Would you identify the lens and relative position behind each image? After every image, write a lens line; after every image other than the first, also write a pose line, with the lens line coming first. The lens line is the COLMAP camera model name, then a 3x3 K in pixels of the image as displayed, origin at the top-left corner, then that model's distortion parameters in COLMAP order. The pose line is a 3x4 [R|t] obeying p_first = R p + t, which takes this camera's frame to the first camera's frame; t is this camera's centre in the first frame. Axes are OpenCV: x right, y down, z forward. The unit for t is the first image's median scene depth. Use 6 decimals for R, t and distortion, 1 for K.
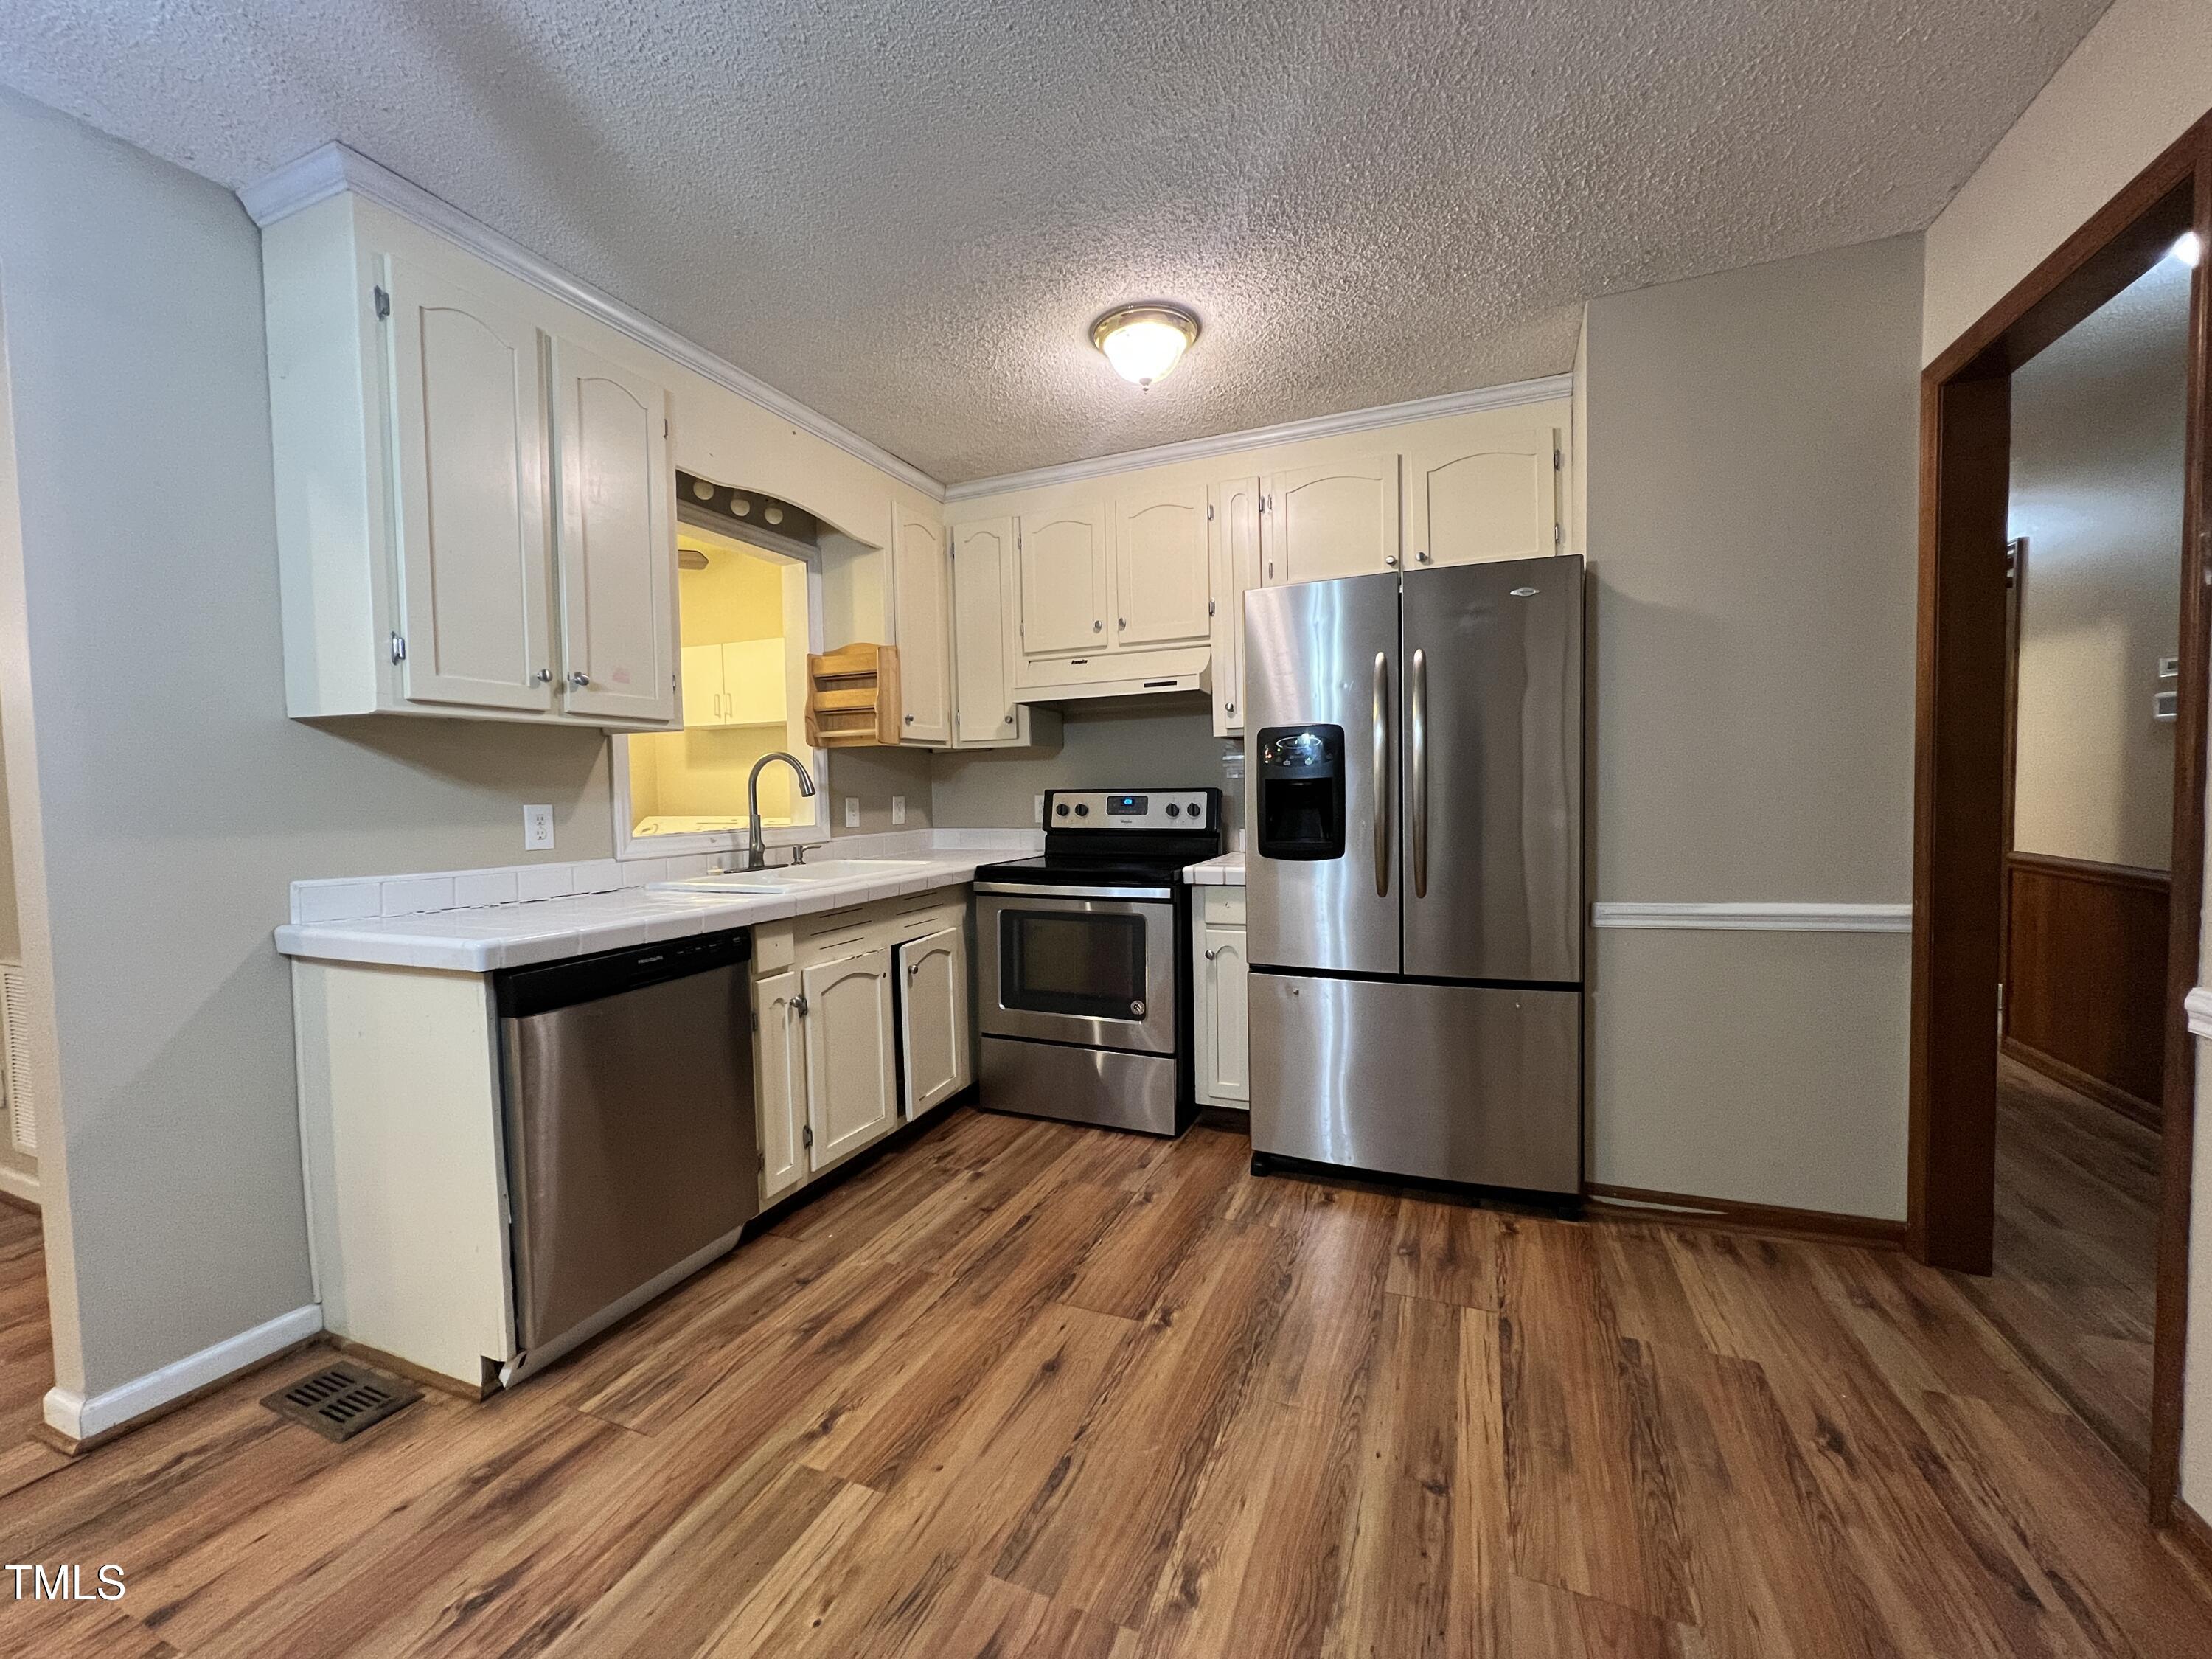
lens RADIAL K [[886.2, 0, 1107.0], [0, 886.2, 839.4], [0, 0, 1]] dist [-0.002742, 0.000648]
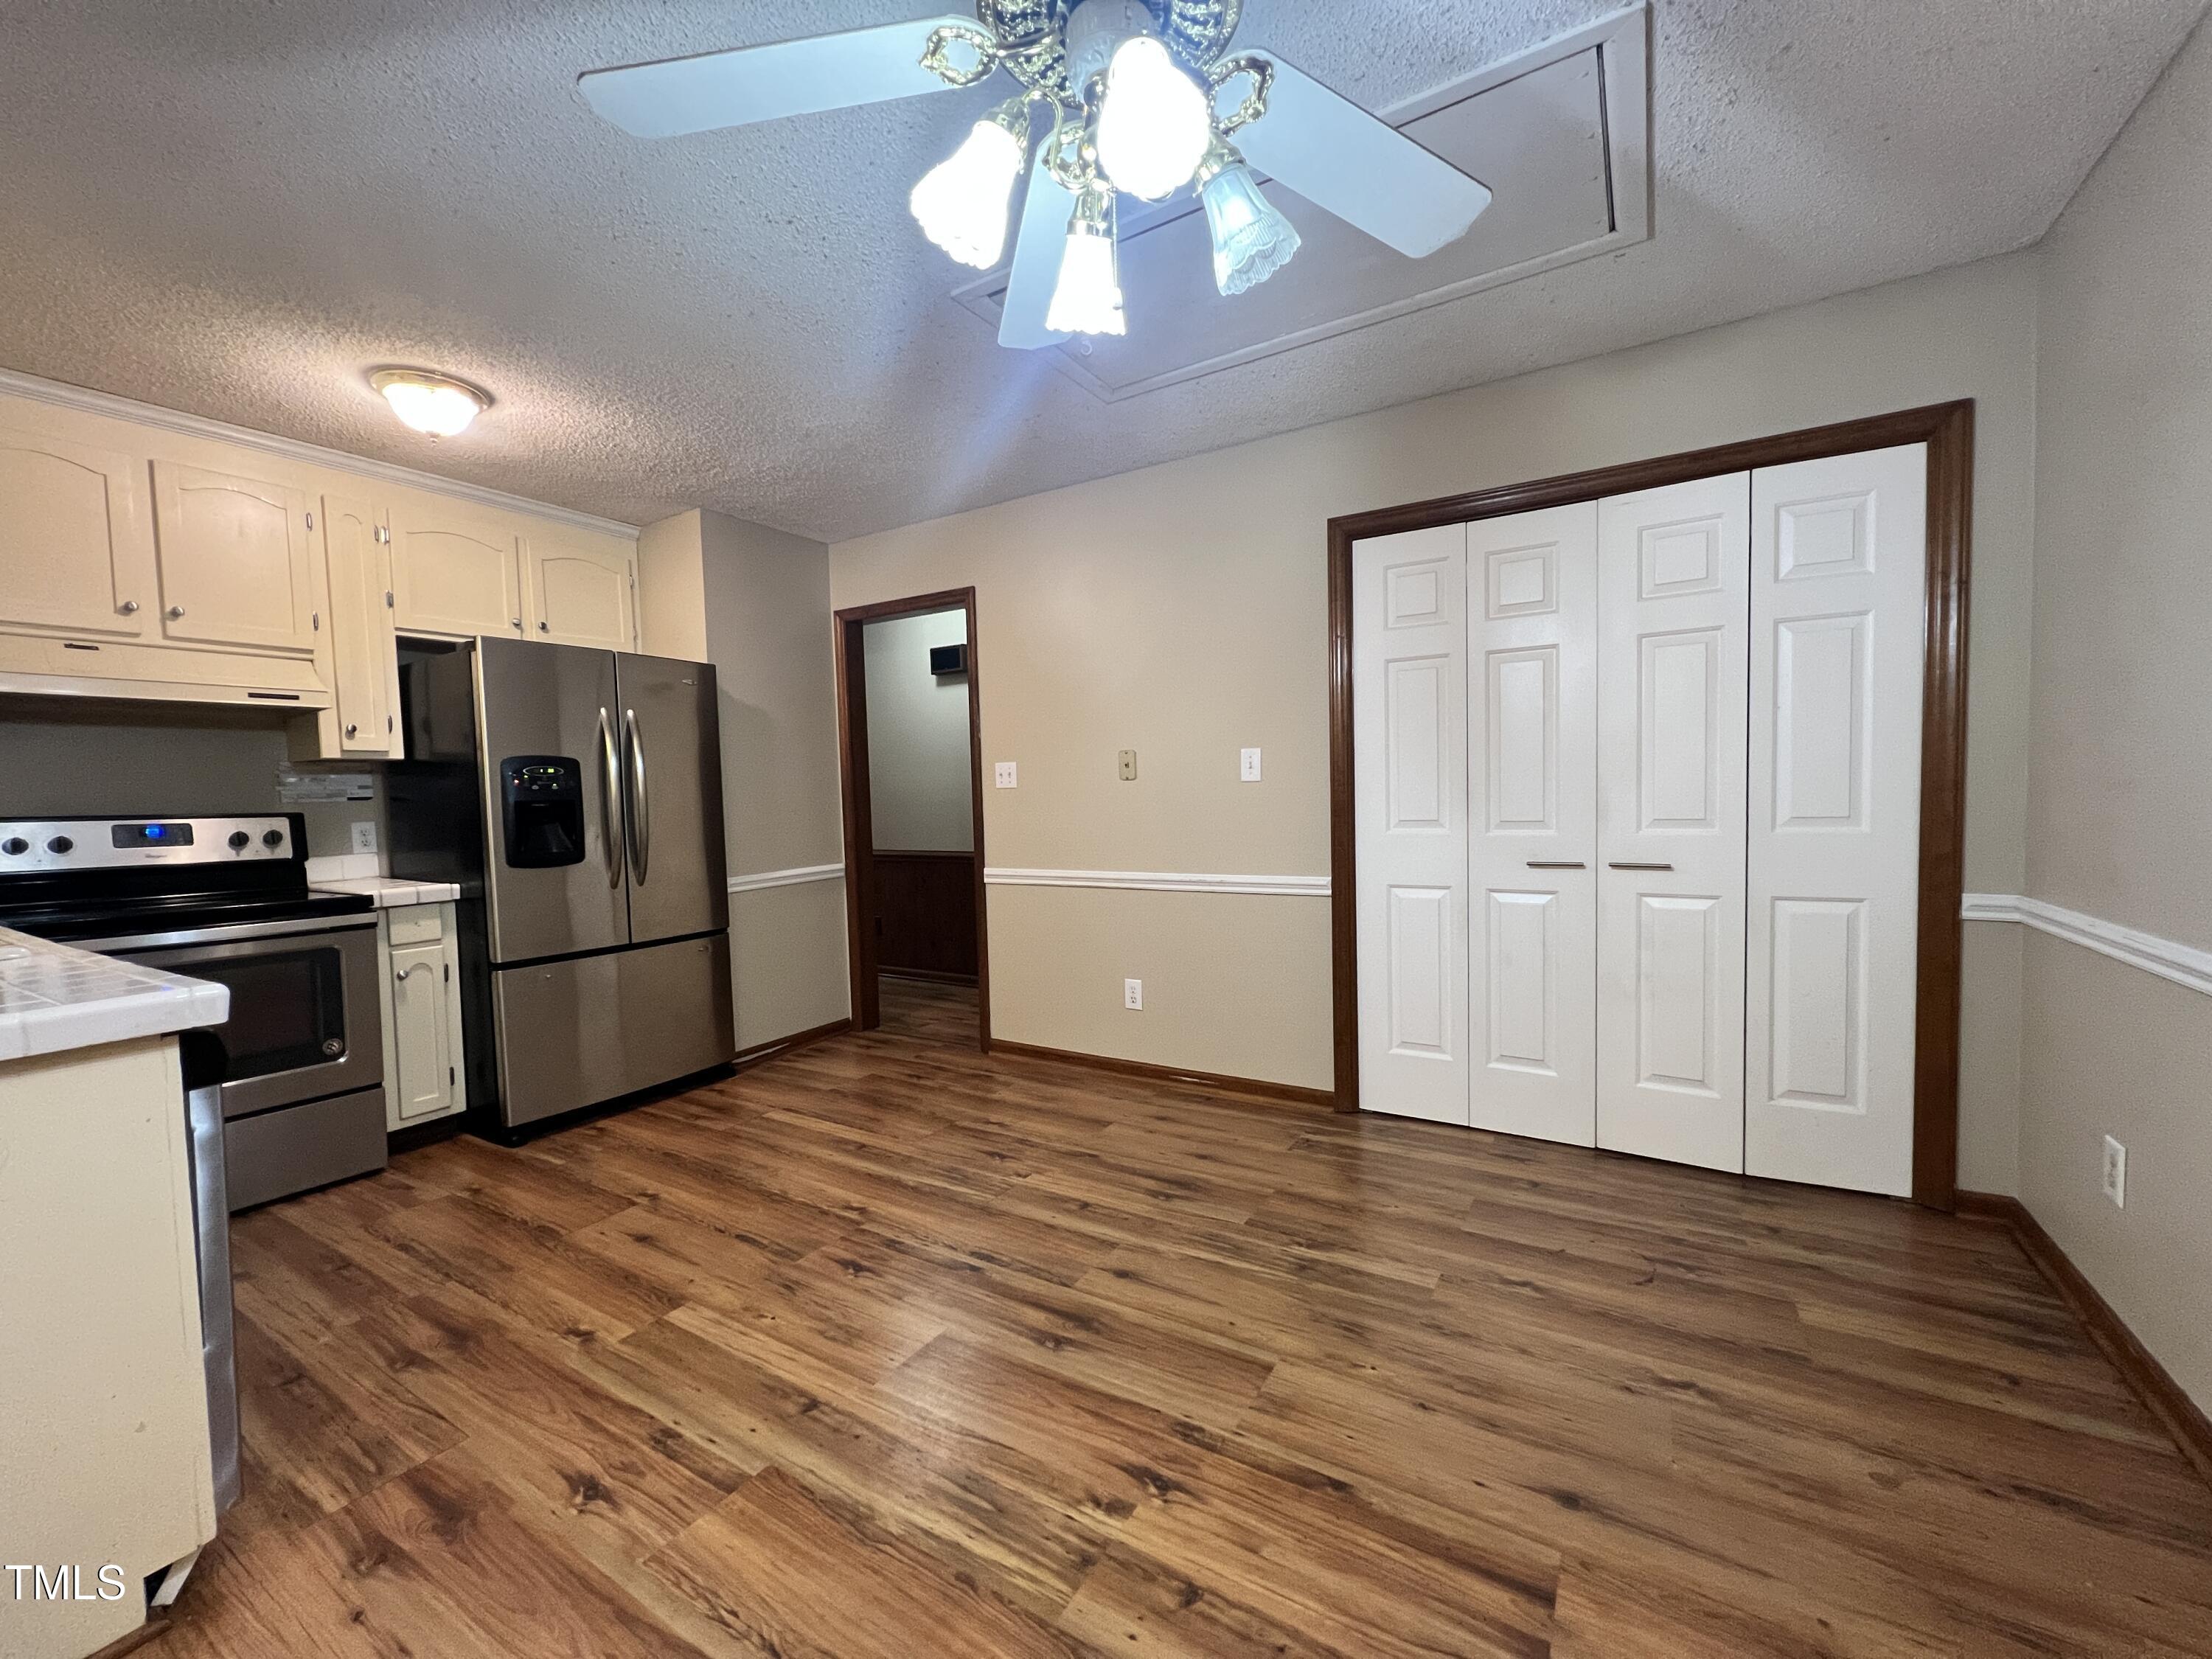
lens RADIAL K [[887.2, 0, 1102.8], [0, 887.2, 834.3], [0, 0, 1]] dist [-0.000836, -0.000057]
pose [[0.158897, -0.027117, 0.986923, -1.006665], [0.076379, 0.996965, 0.015096, 0.021151], [-0.984336, 0.072981, 0.160485, 0.053438]]
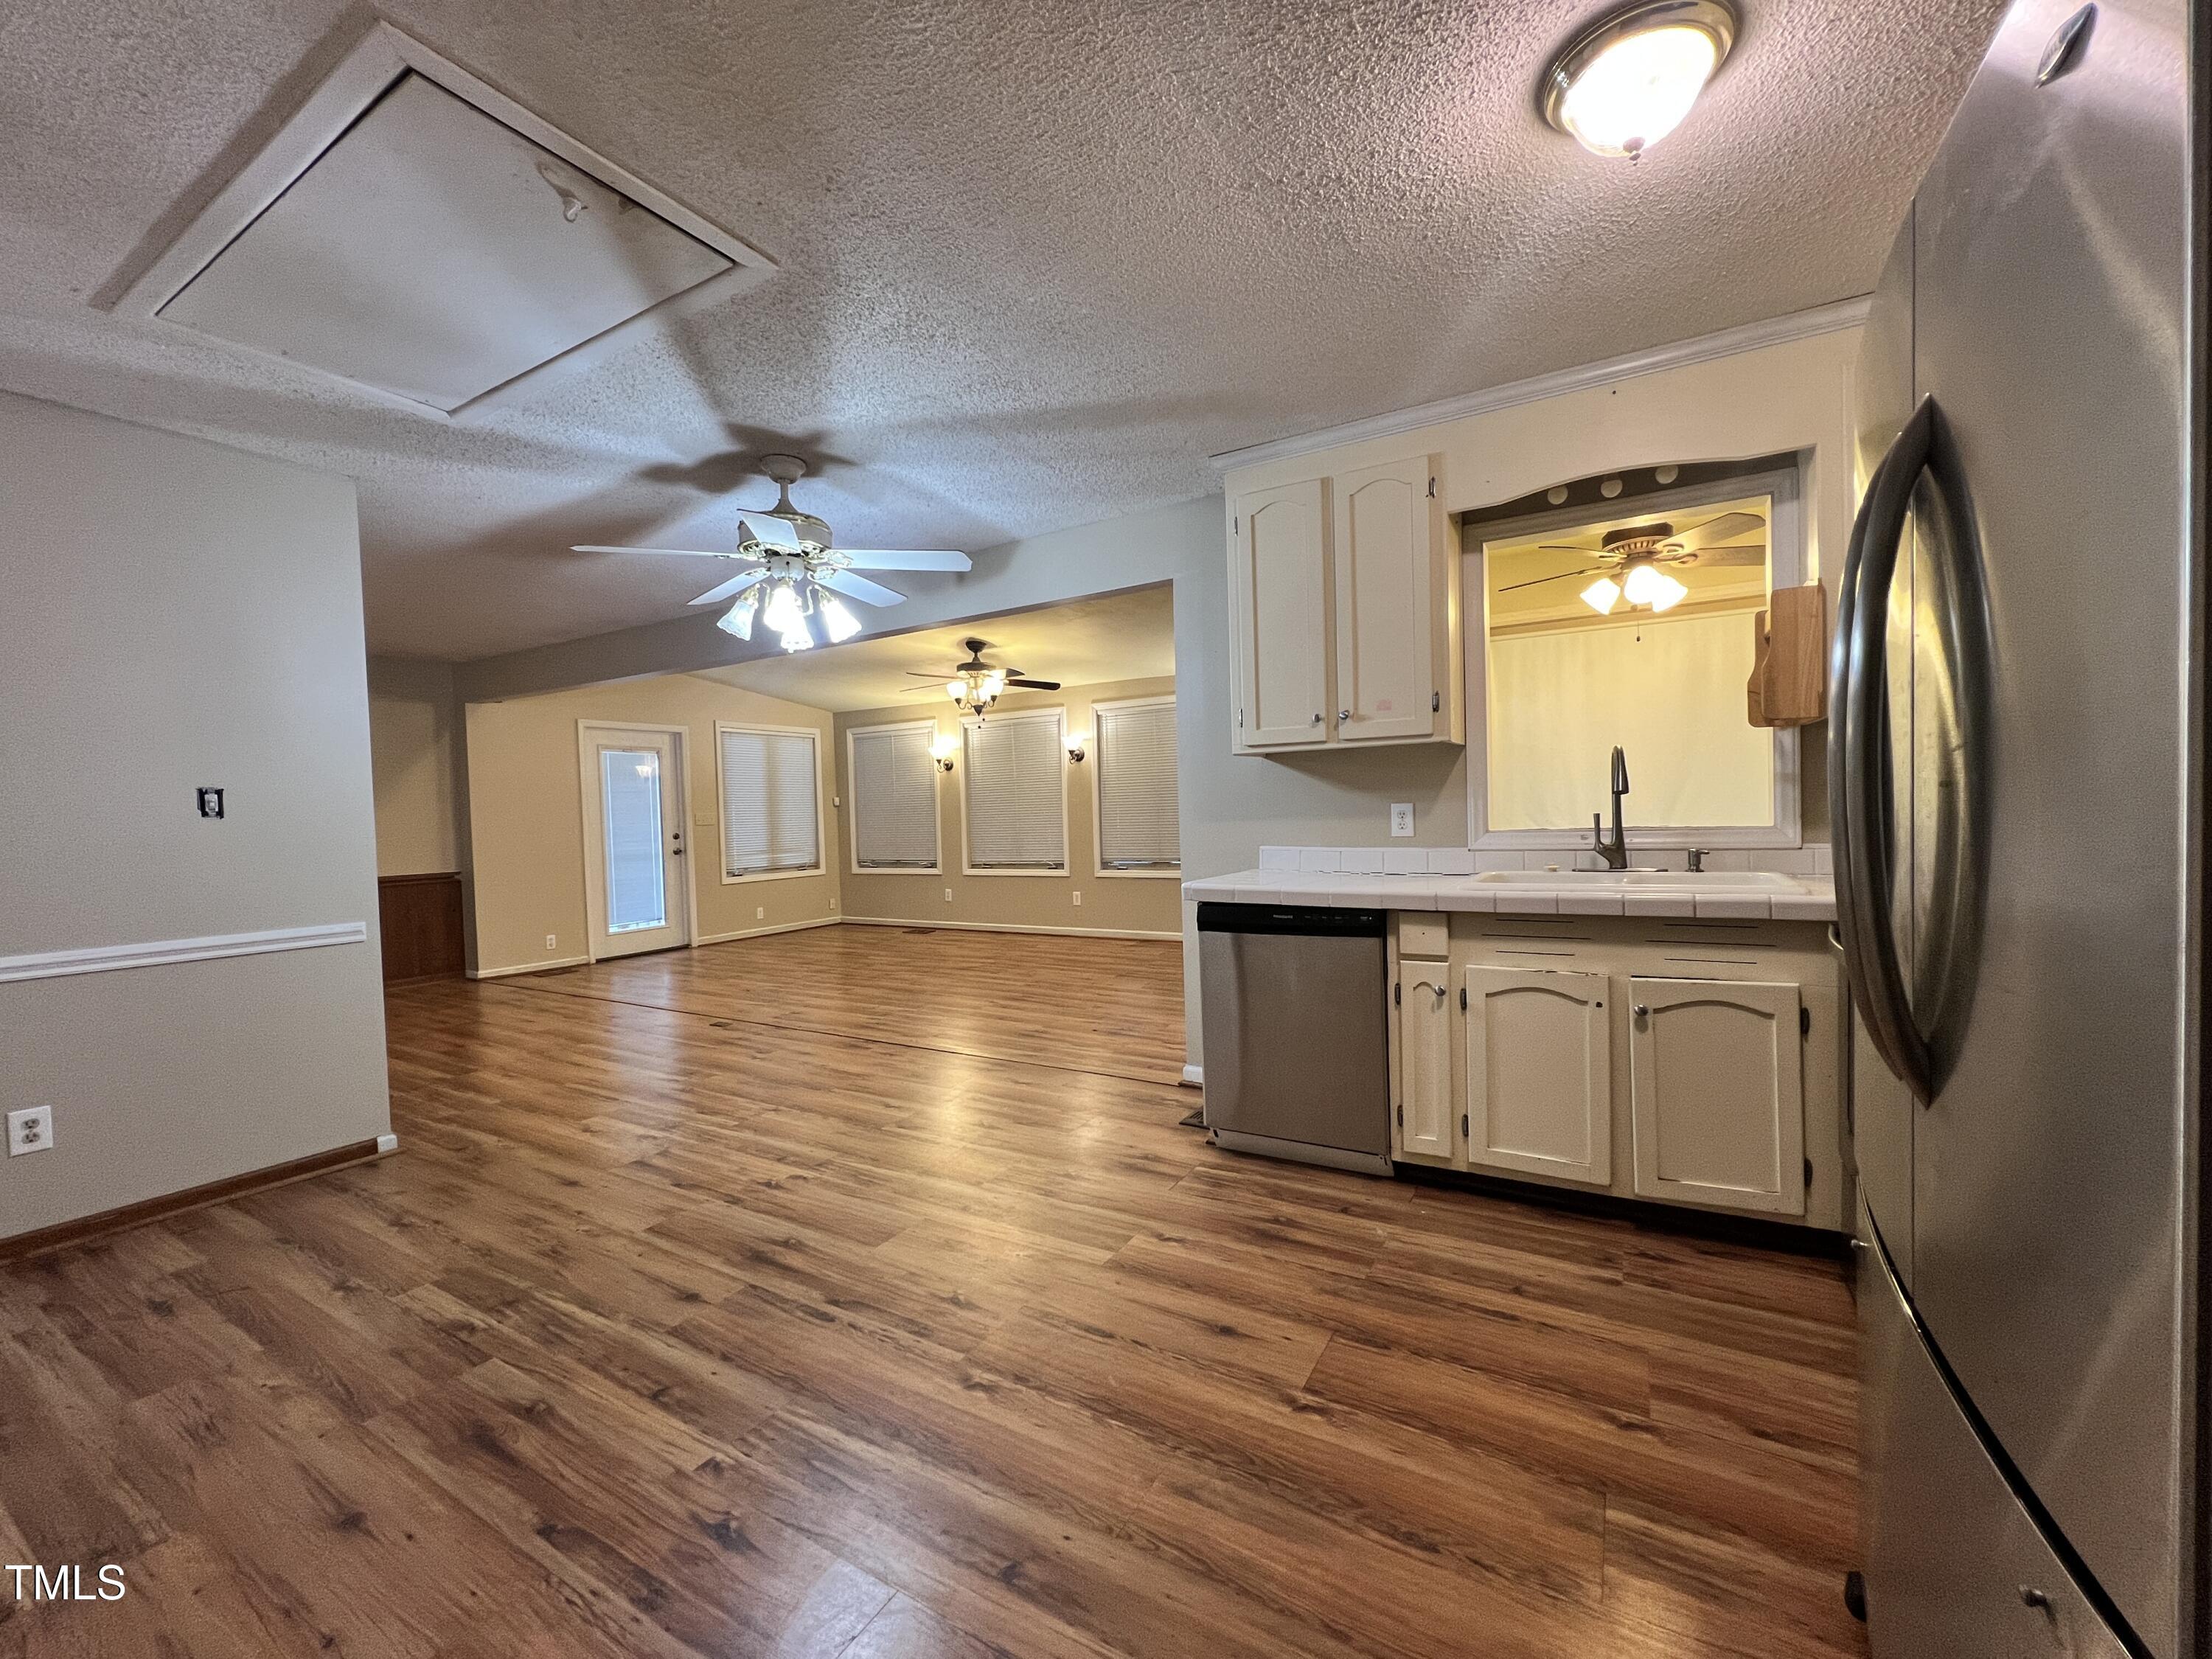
lens RADIAL K [[886.2, 0, 1107.0], [0, 886.2, 839.4], [0, 0, 1]] dist [-0.002742, 0.000648]
pose [[-0.138390, 0.056122, -0.988786, 0.814869], [-0.021767, 0.997980, 0.059690, -0.059382], [0.990139, 0.029783, -0.136889, 0.797707]]
